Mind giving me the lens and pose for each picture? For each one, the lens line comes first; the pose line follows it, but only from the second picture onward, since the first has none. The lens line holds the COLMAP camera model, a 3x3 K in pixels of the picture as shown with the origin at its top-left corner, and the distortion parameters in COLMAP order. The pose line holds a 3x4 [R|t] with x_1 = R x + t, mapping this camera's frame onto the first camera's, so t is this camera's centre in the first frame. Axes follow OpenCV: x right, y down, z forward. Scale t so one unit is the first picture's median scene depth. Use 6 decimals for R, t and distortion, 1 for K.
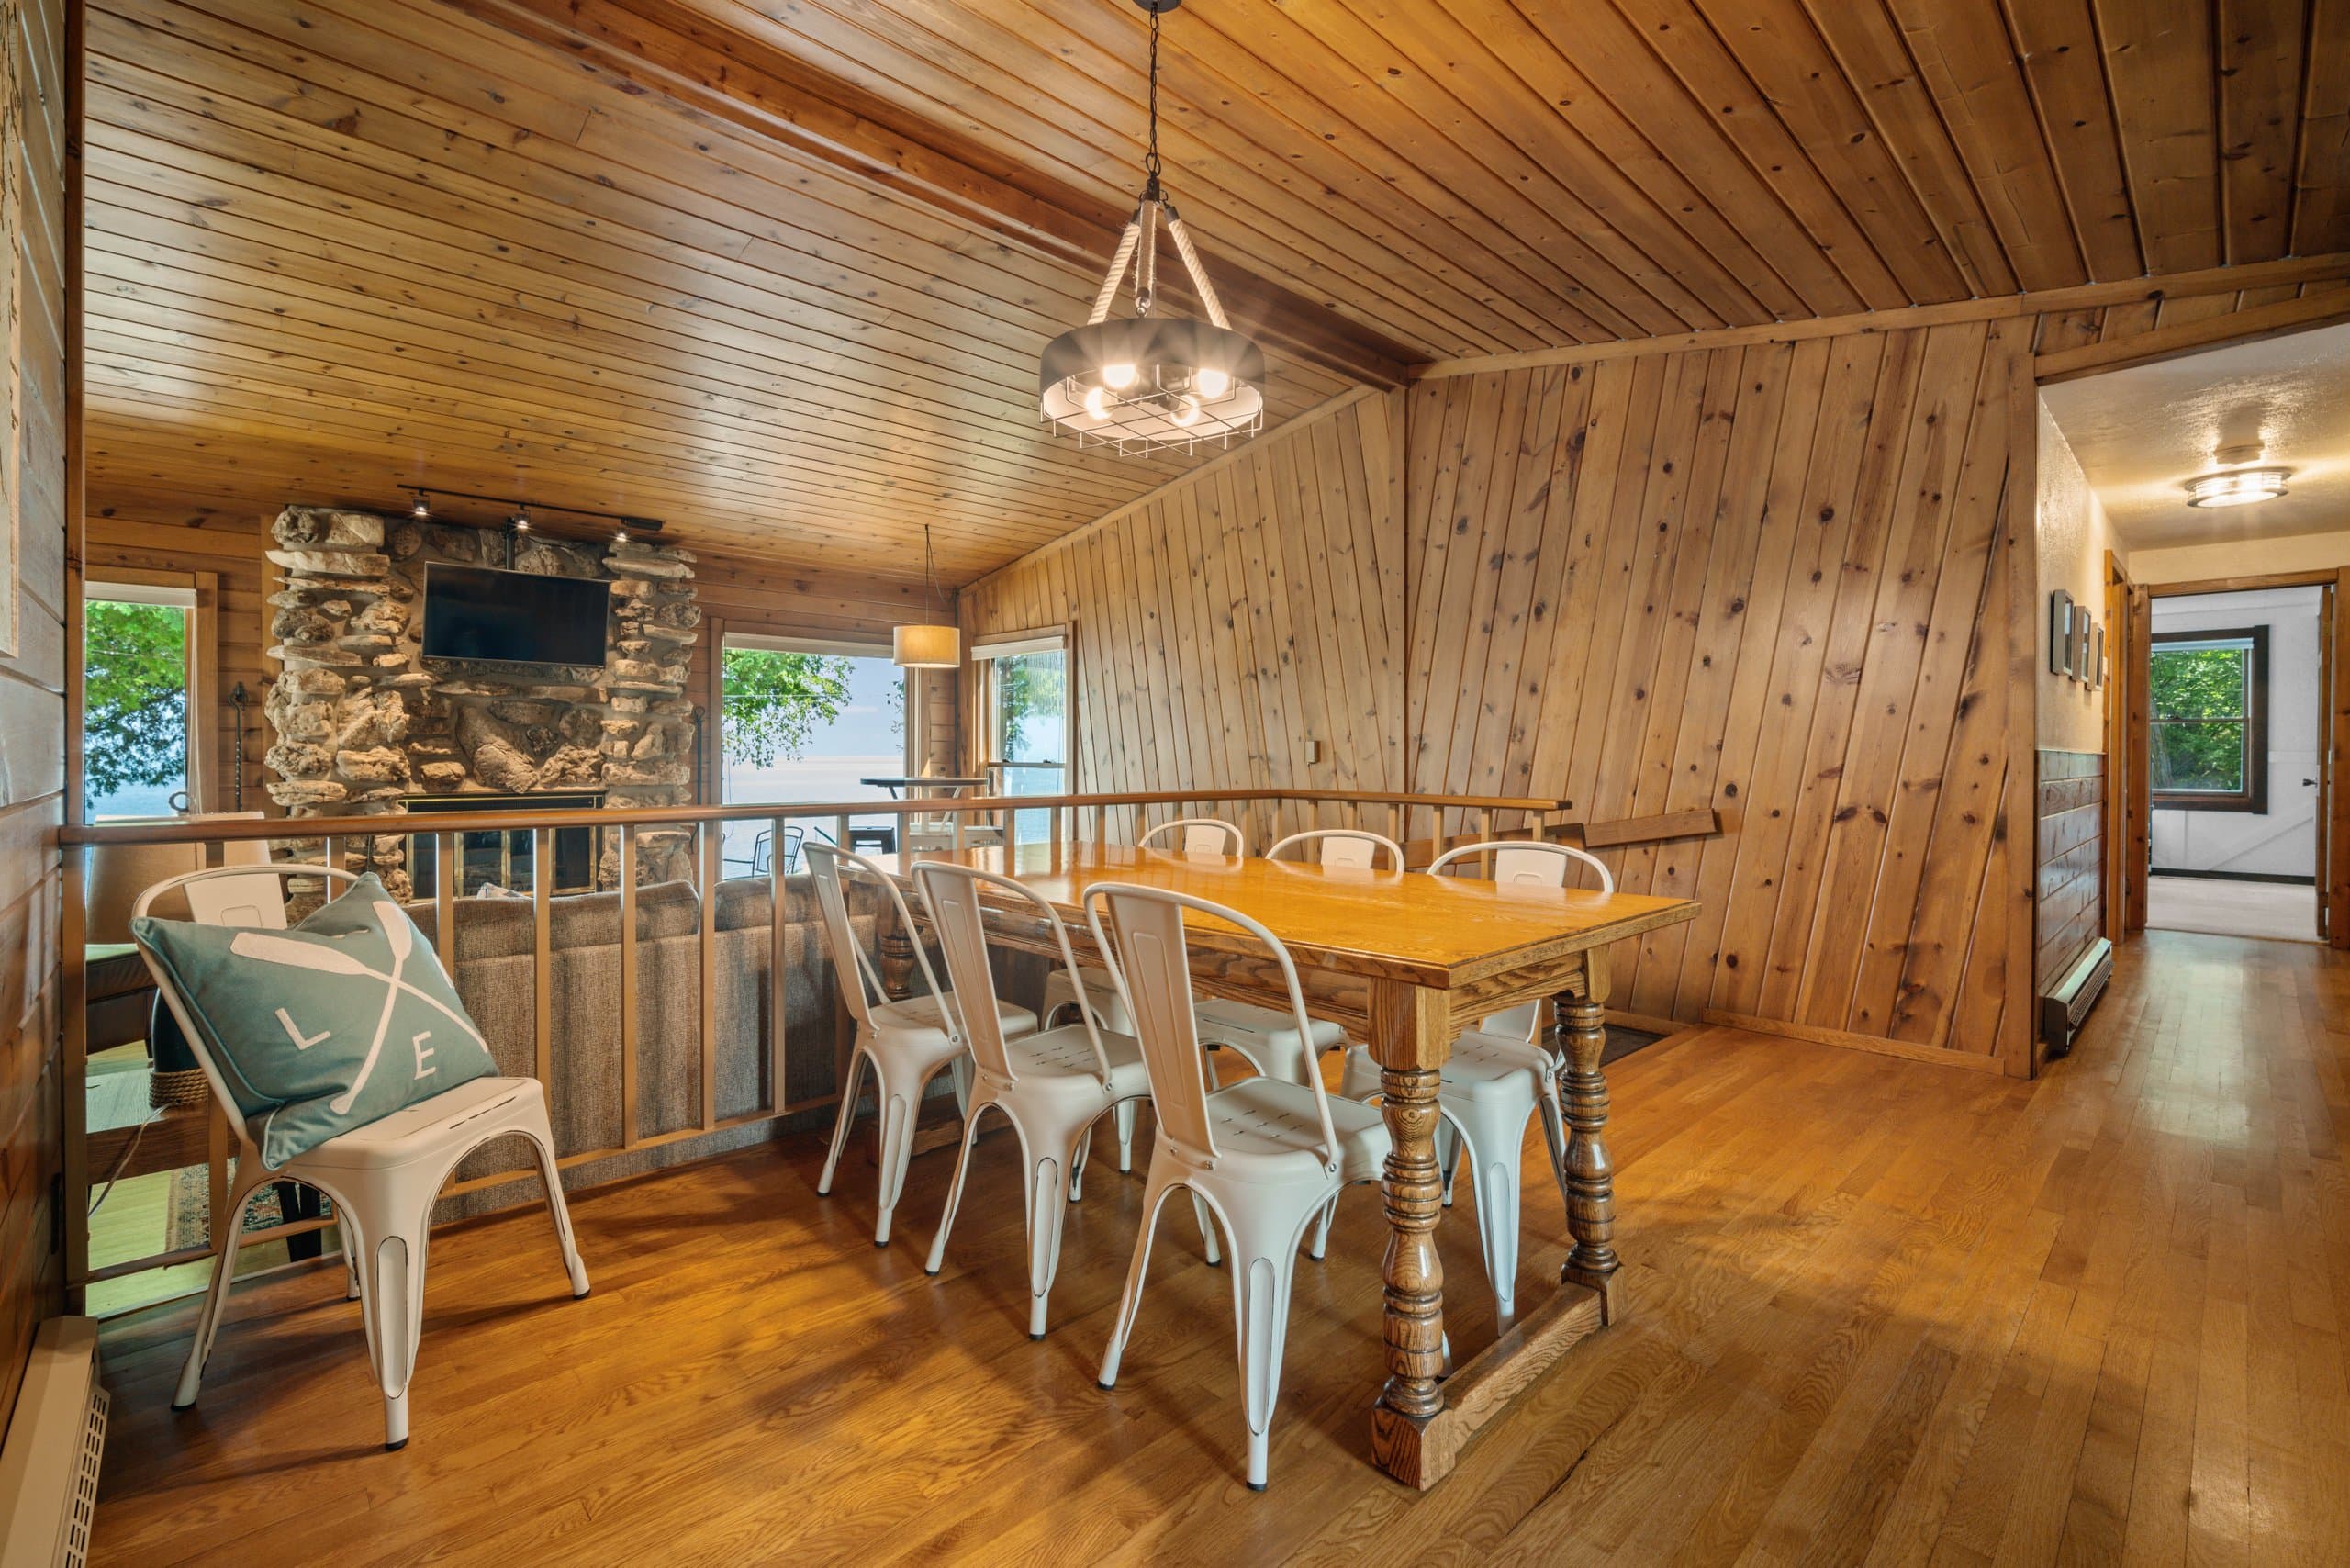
lens RADIAL K [[1034.4, 0, 1163.0], [0, 1034.4, 749.5], [0, 0, 1]] dist [-0.007536, 0.001230]
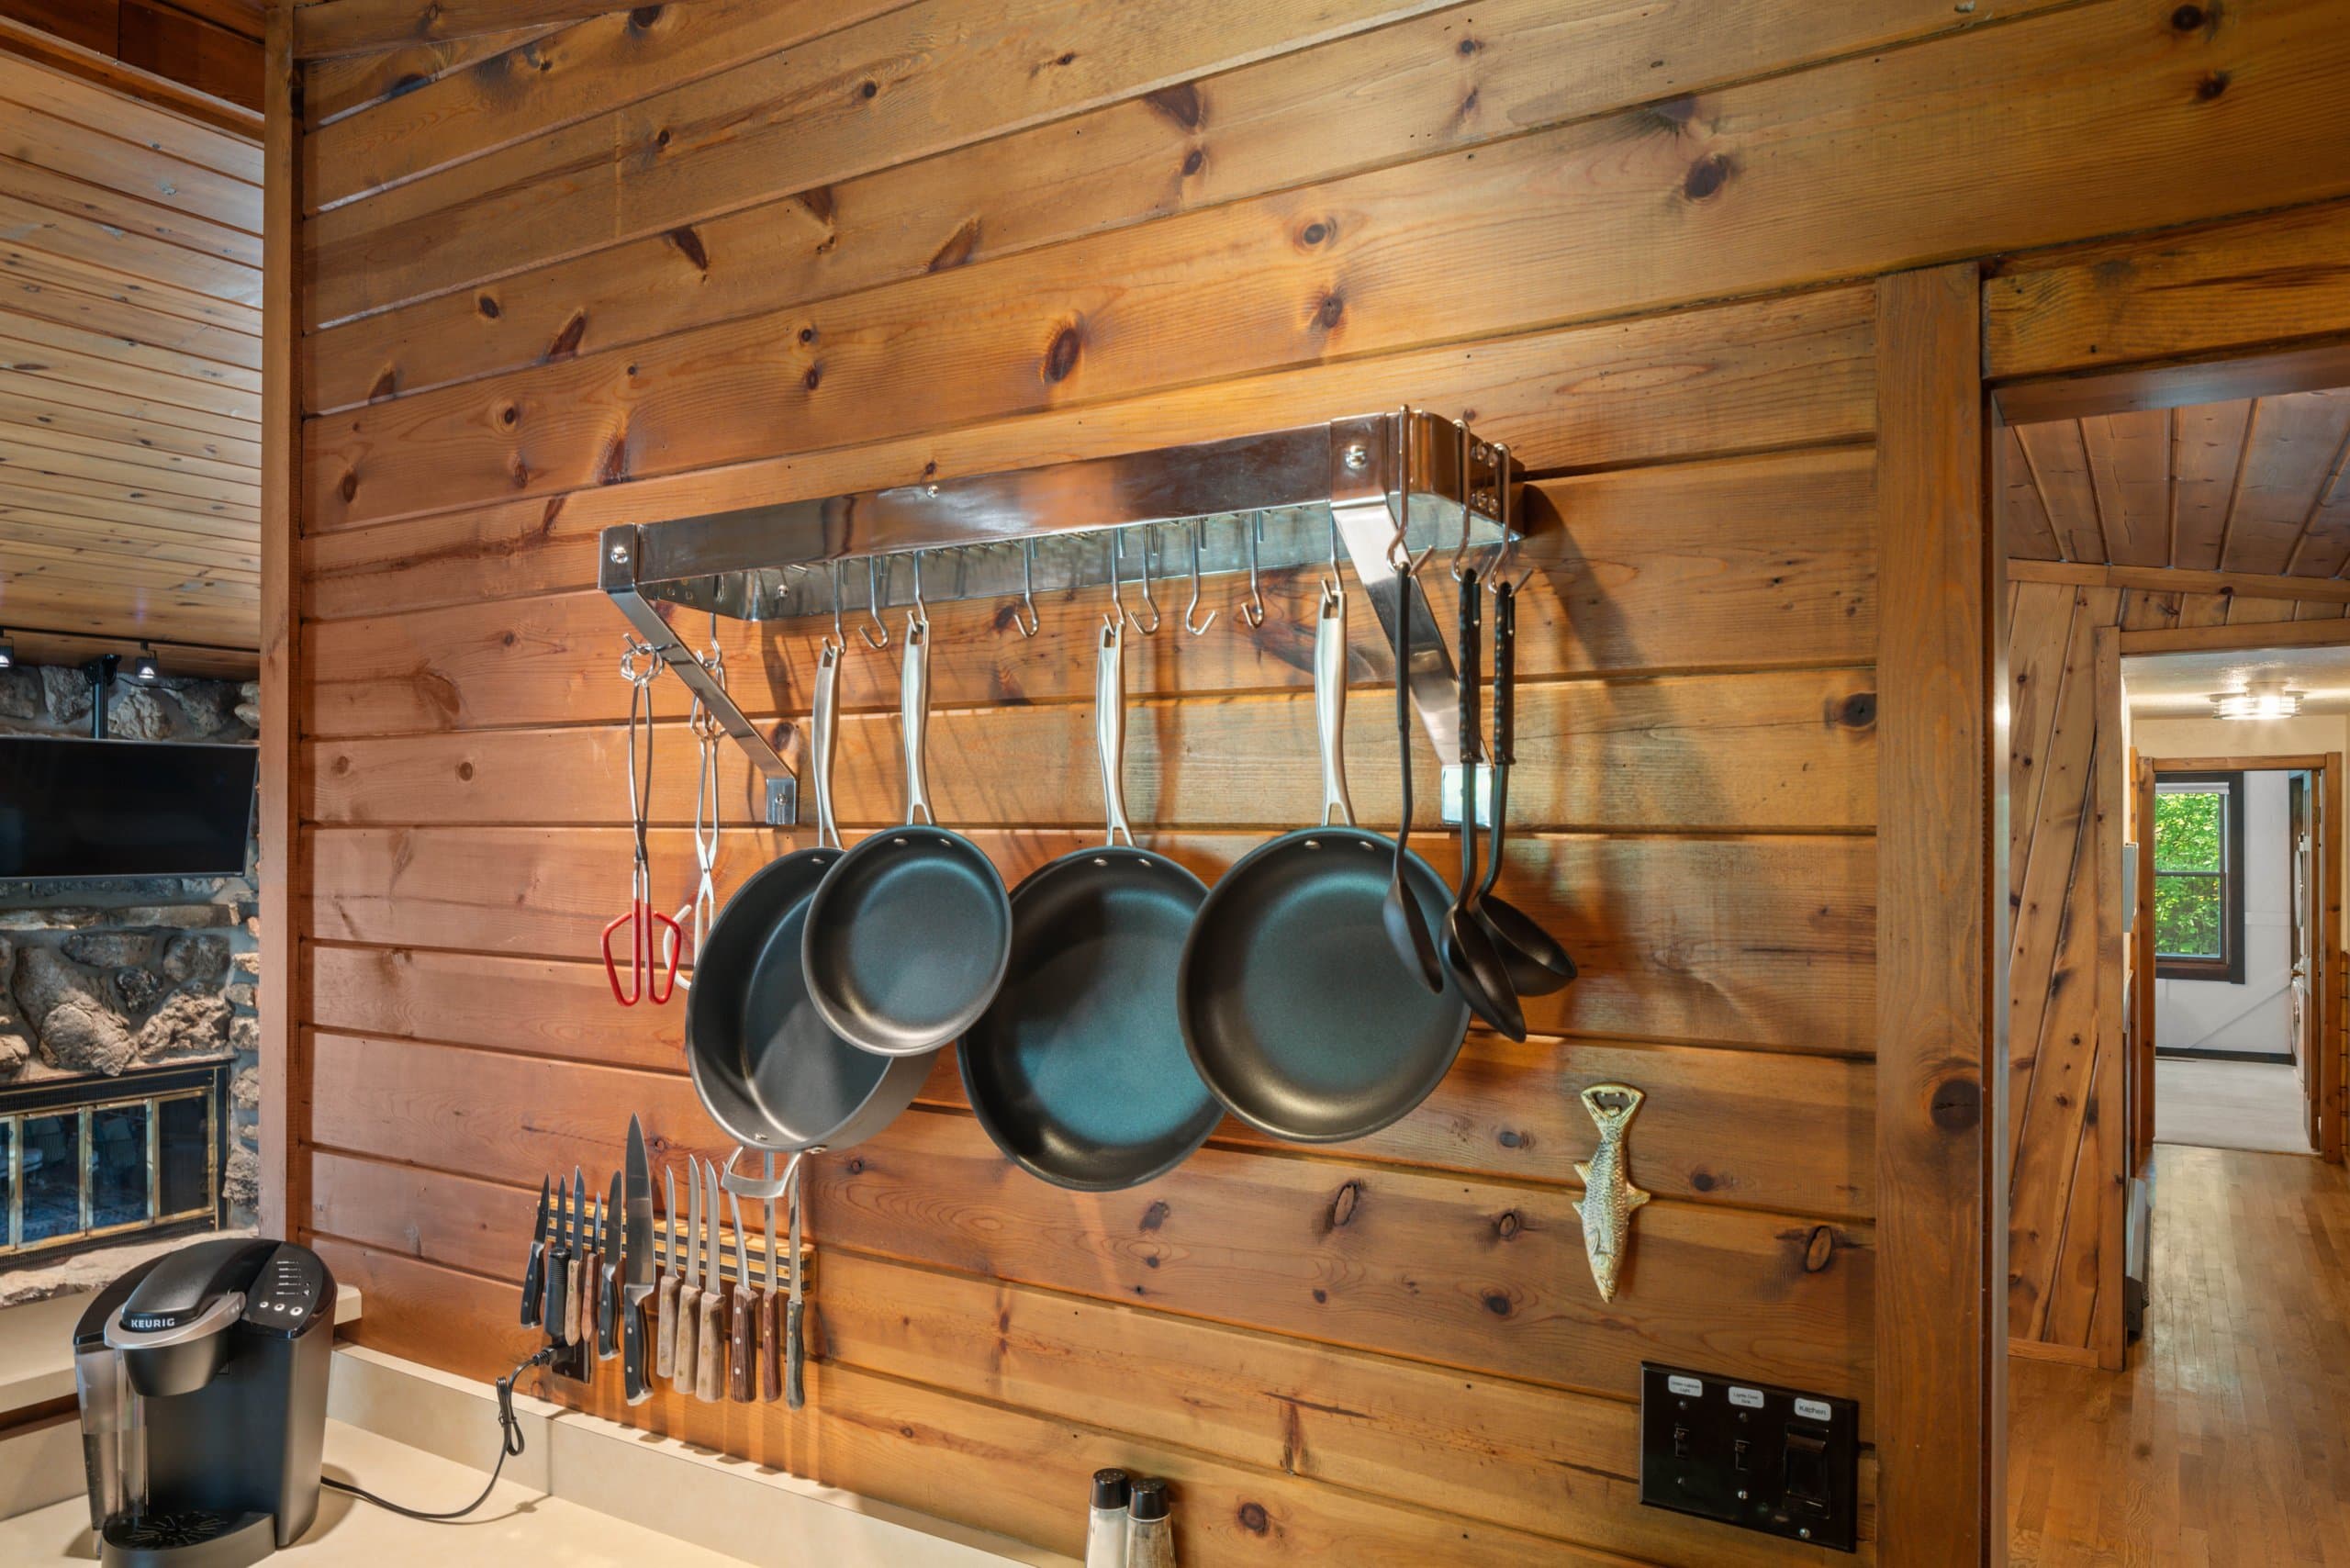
lens RADIAL K [[1597.0, 0, 1172.3], [0, 1597.0, 807.9], [0, 0, 1]] dist [-0.006311, -0.003848]
pose [[0.968255, -0.000888, 0.249964, -0.252066], [0.003515, 0.999943, -0.010064, -0.124875], [-0.249940, 0.010623, 0.968203, -0.150091]]
